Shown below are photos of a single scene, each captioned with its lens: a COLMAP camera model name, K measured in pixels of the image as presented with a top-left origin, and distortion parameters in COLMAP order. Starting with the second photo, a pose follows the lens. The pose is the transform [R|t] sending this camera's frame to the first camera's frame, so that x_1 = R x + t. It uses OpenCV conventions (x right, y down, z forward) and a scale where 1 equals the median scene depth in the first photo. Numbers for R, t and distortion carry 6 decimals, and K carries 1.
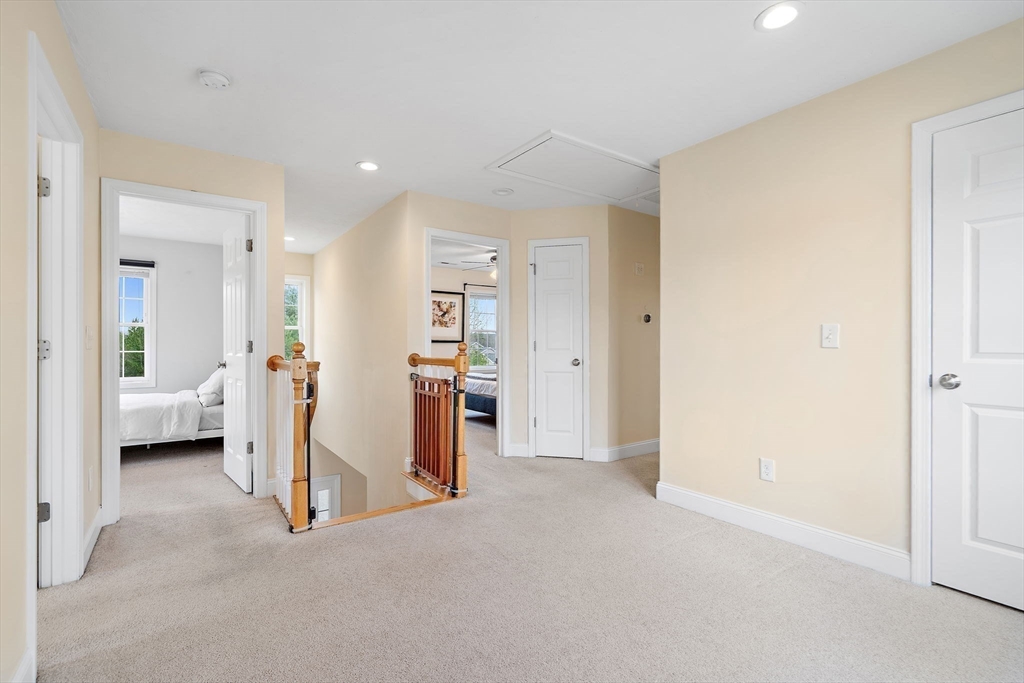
lens RADIAL K [[459.8, 0, 509.0], [0, 459.8, 342.3], [0, 0, 1]] dist [0.002609, 0.000119]
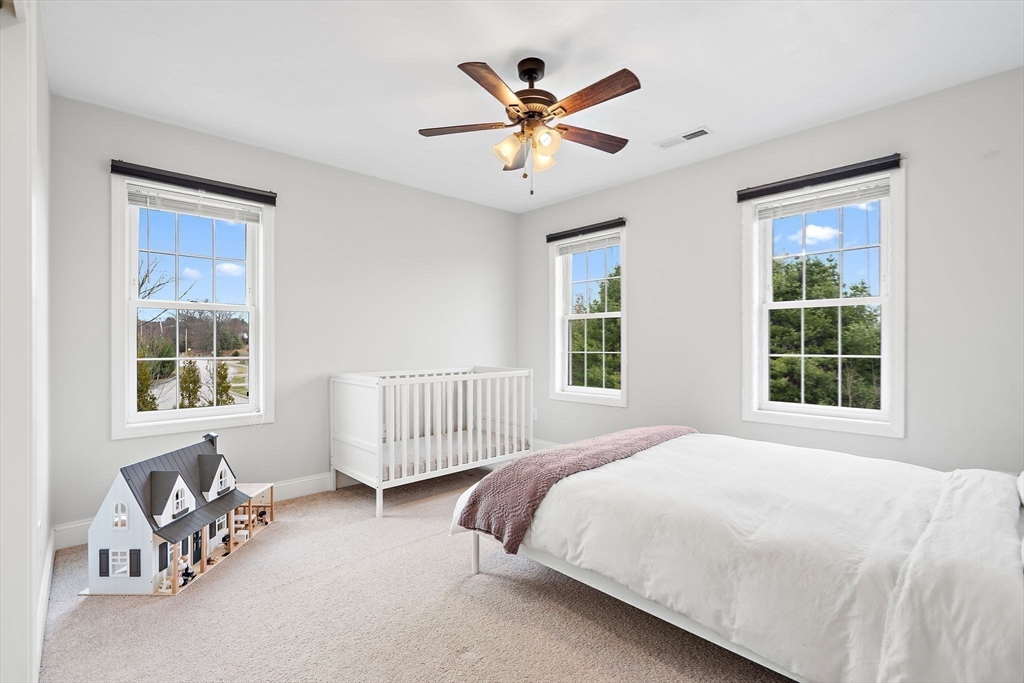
lens RADIAL K [[459.8, 0, 509.0], [0, 459.8, 342.0], [0, 0, 1]] dist [0.002609, 0.000119]
pose [[0.128065, -0.001533, -0.991765, -0.499620], [0.003062, 0.999995, -0.001150, 0.006197], [0.991761, -0.002890, 0.128069, 0.751446]]
